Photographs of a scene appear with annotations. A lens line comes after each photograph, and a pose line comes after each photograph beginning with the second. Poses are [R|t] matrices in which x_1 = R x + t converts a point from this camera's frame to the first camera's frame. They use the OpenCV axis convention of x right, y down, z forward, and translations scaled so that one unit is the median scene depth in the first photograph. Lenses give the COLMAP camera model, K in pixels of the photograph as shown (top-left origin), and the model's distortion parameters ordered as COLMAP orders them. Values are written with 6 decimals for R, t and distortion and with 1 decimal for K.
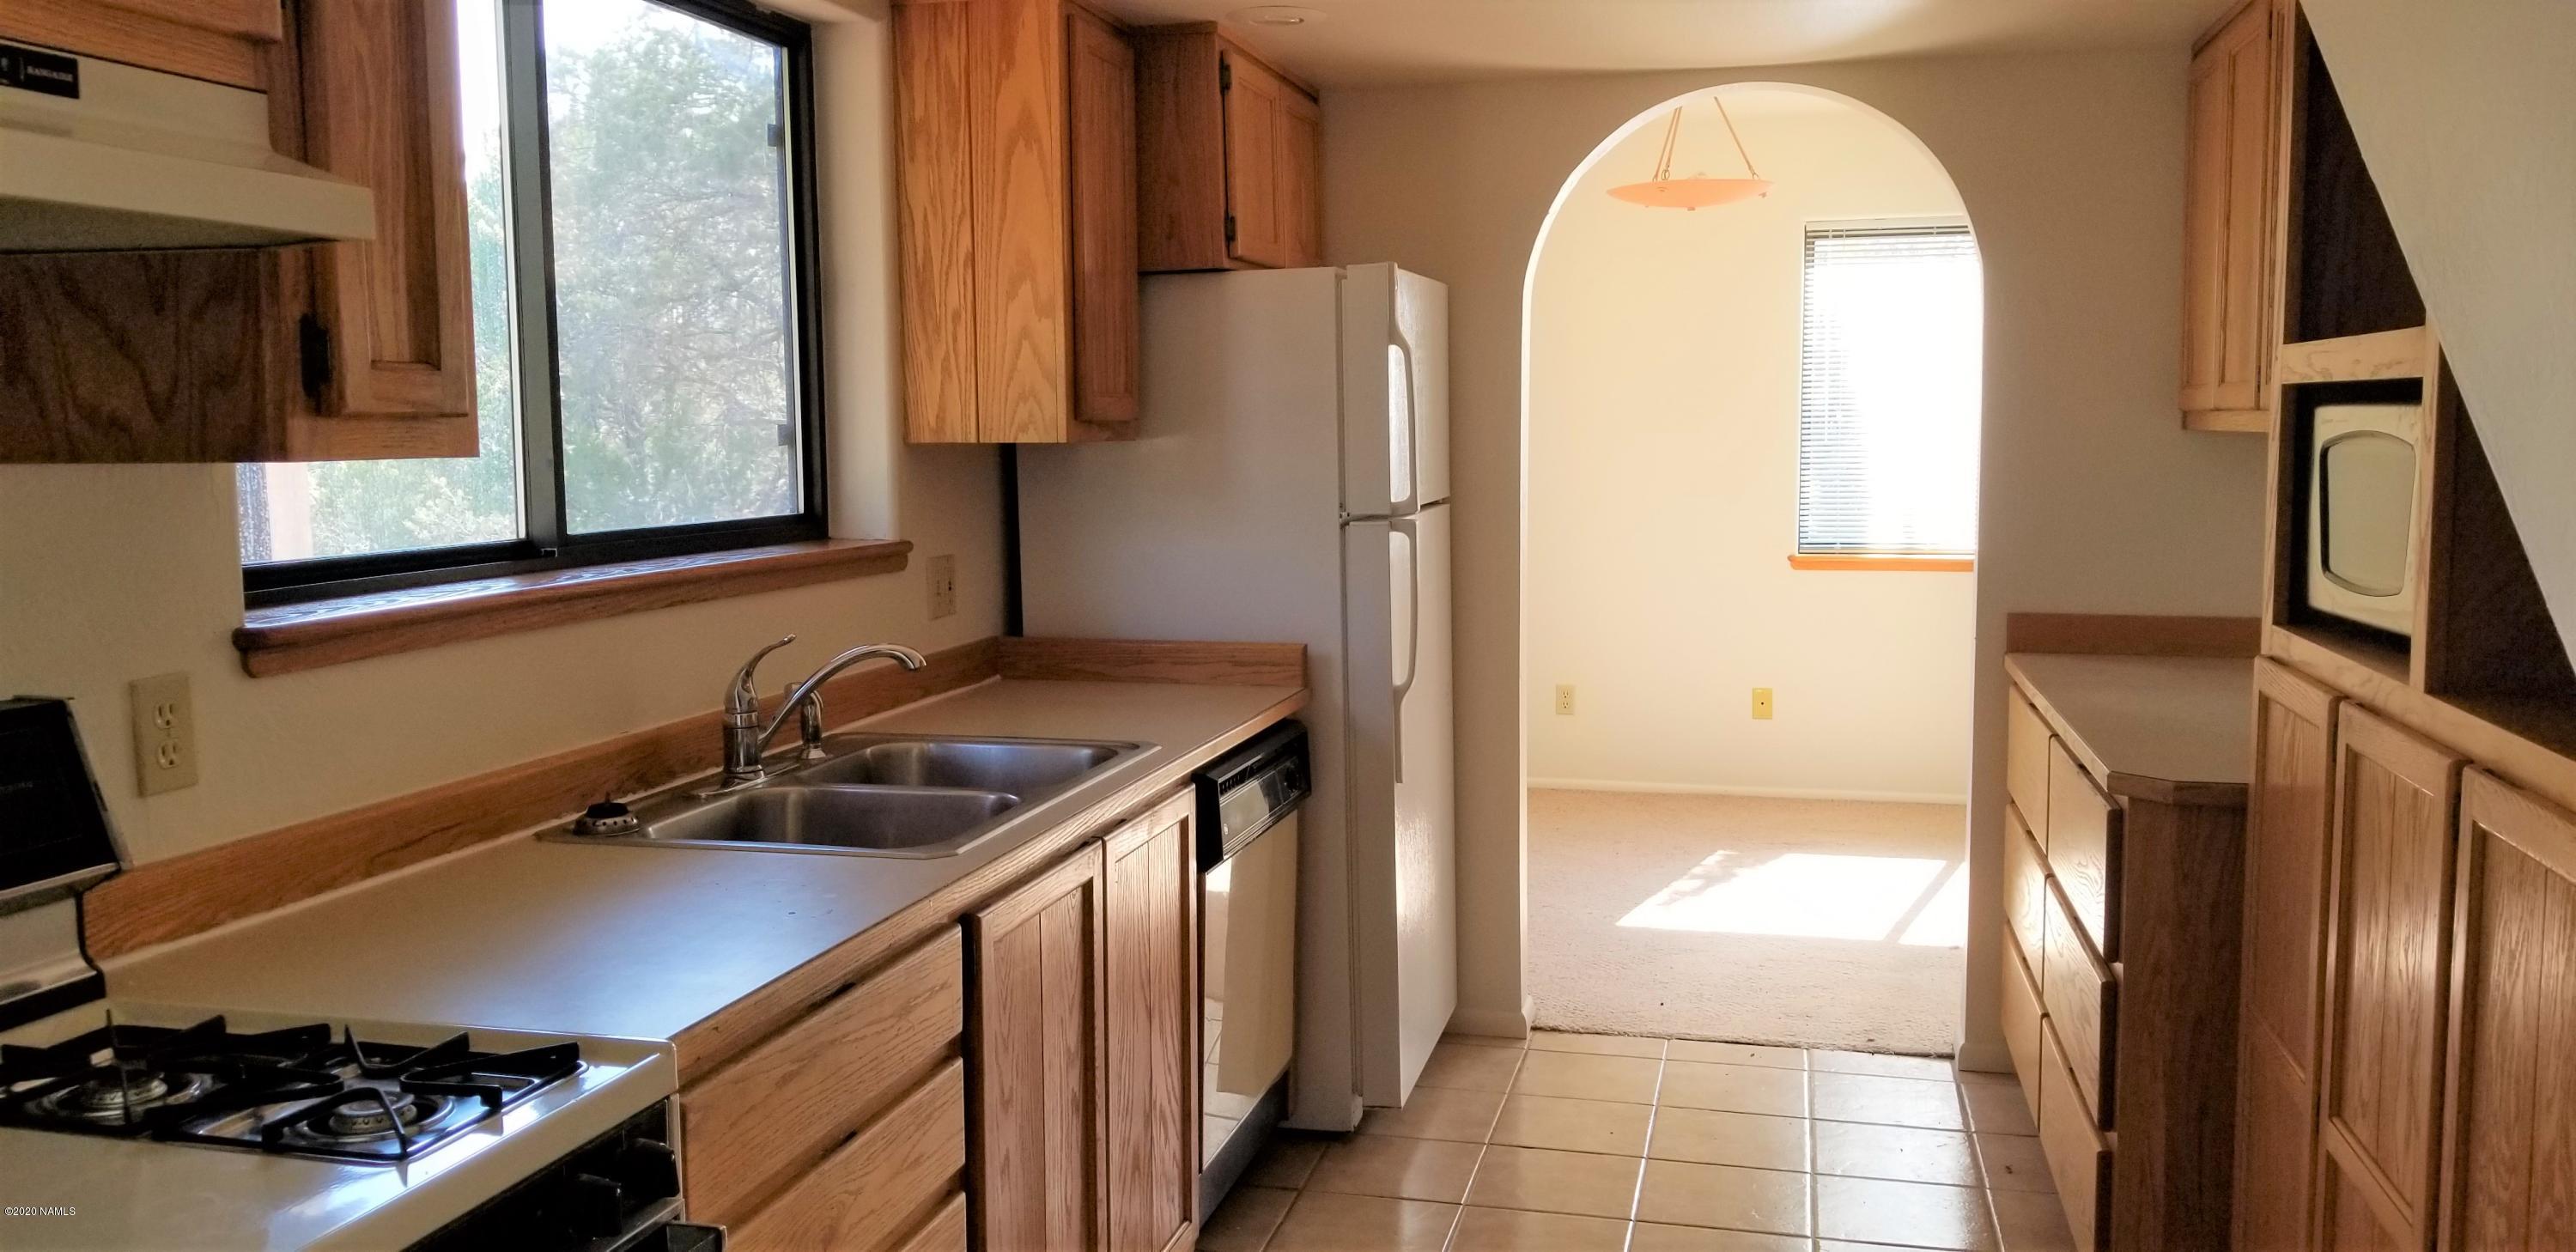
lens RADIAL K [[2034.2, 0, 1288.0], [0, 2034.2, 626.0], [0, 0, 1]] dist [0.139475, -0.333055]
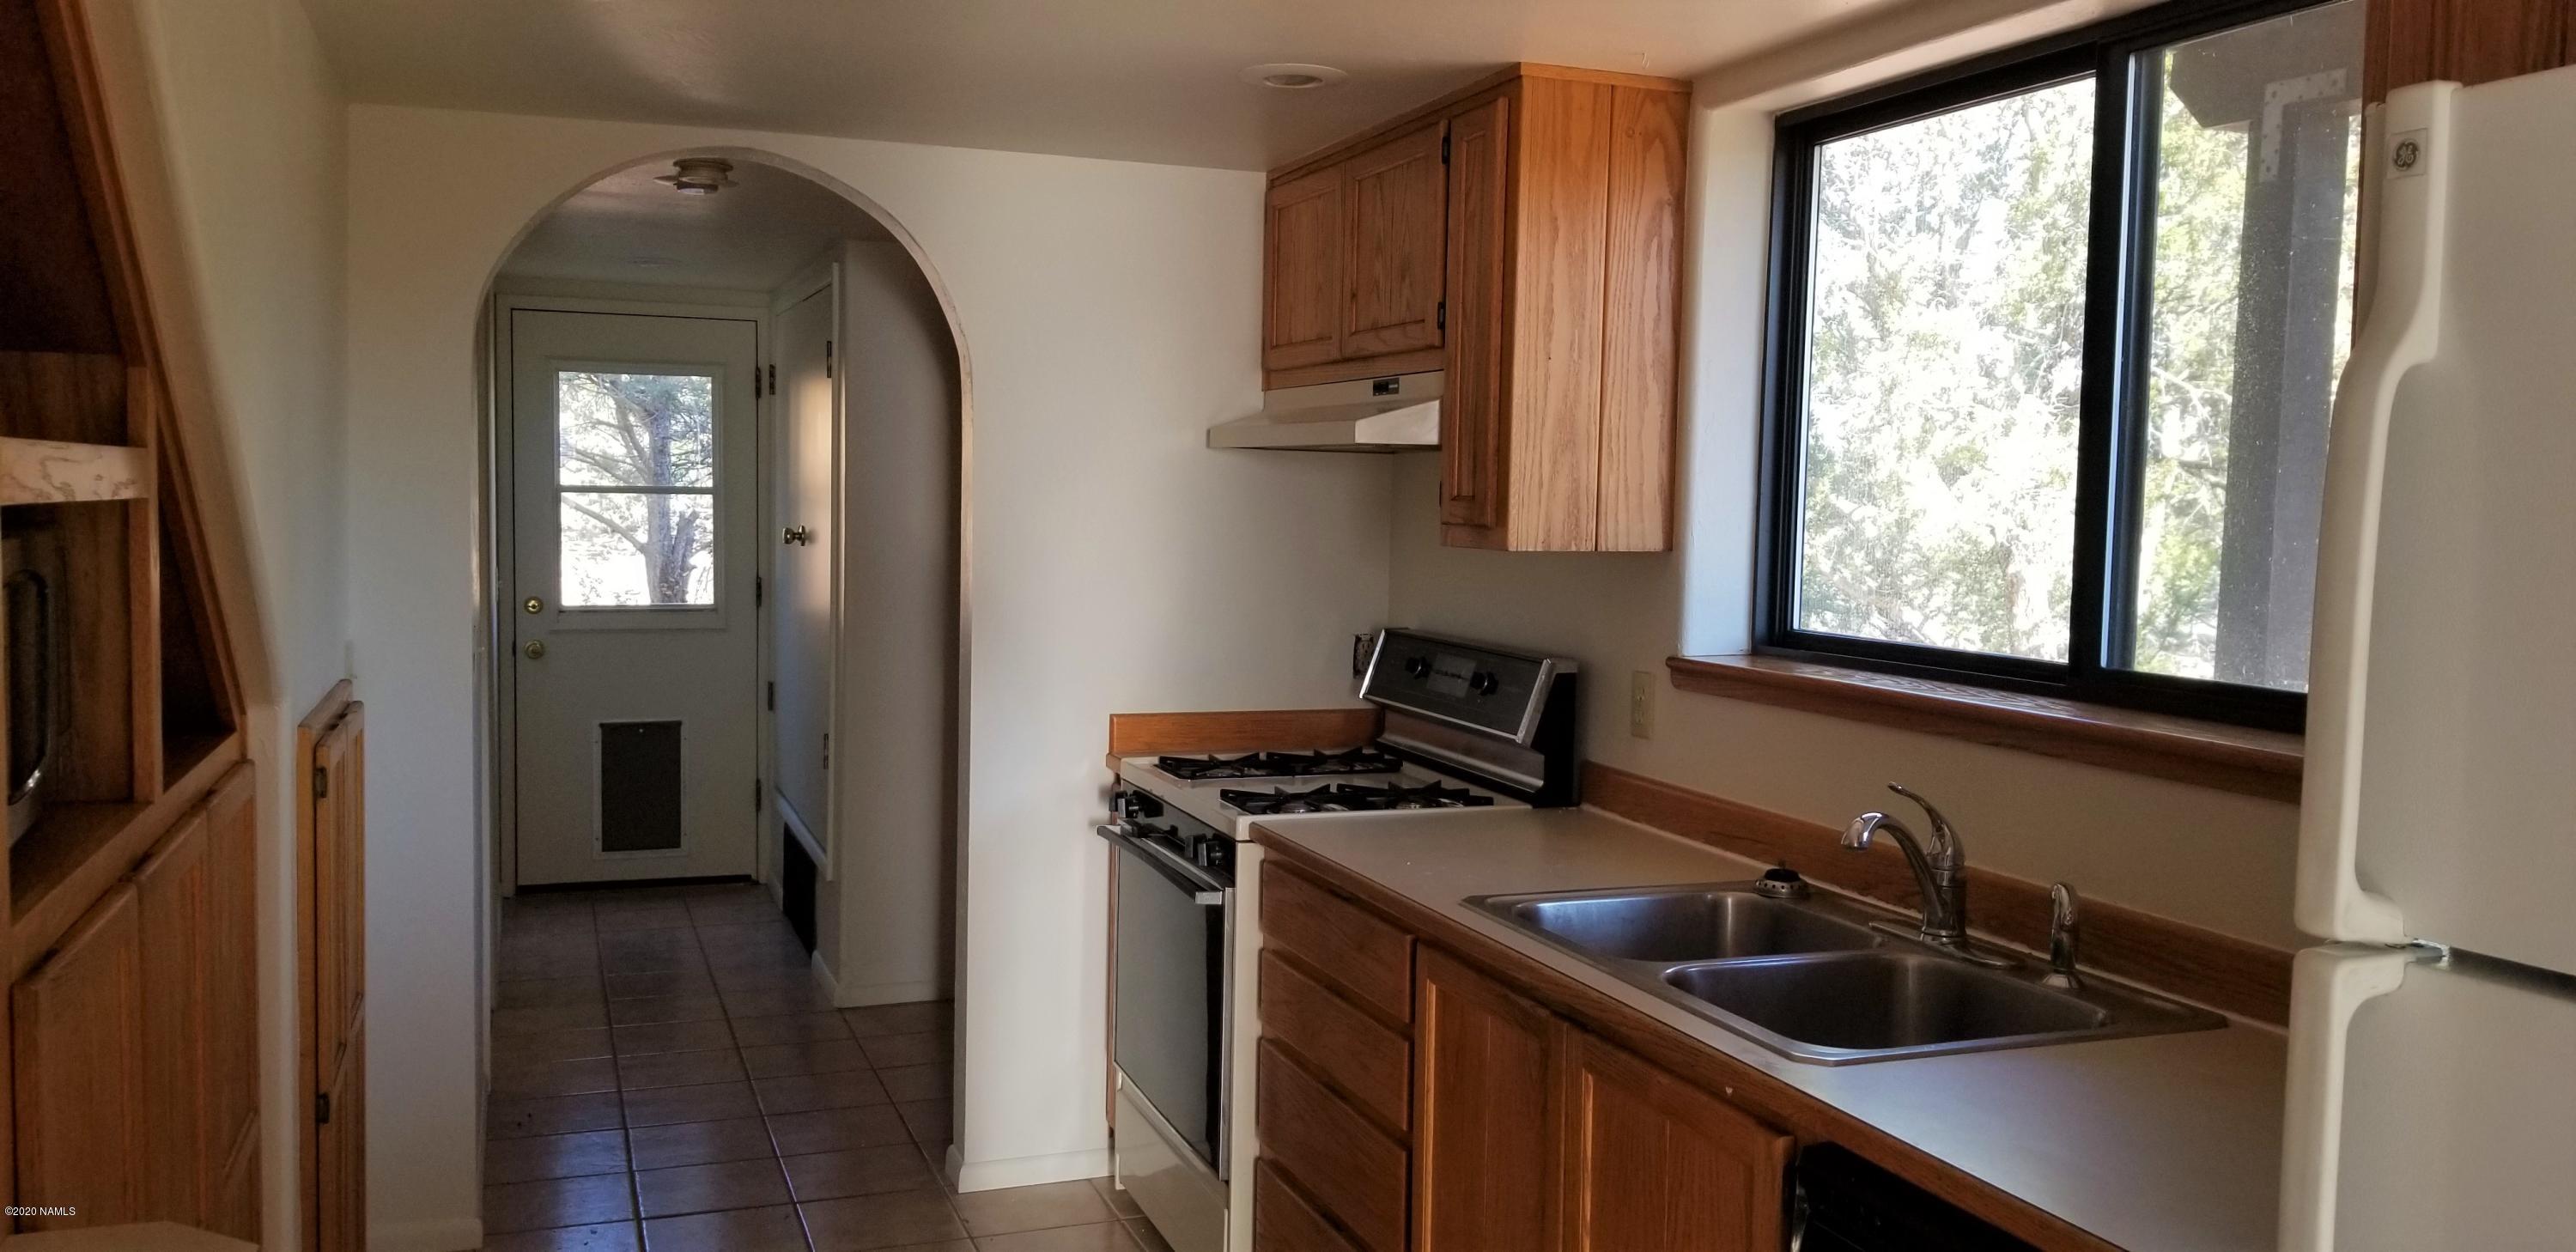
lens RADIAL K [[2034.2, 0, 1288.0], [0, 2034.2, 626.0], [0, 0, 1]] dist [0.139475, -0.333055]
pose [[-0.824420, 0.028357, -0.565268, 0.575016], [-0.069324, 0.986165, 0.150578, -0.213167], [0.561717, 0.163326, -0.811048, 1.850329]]
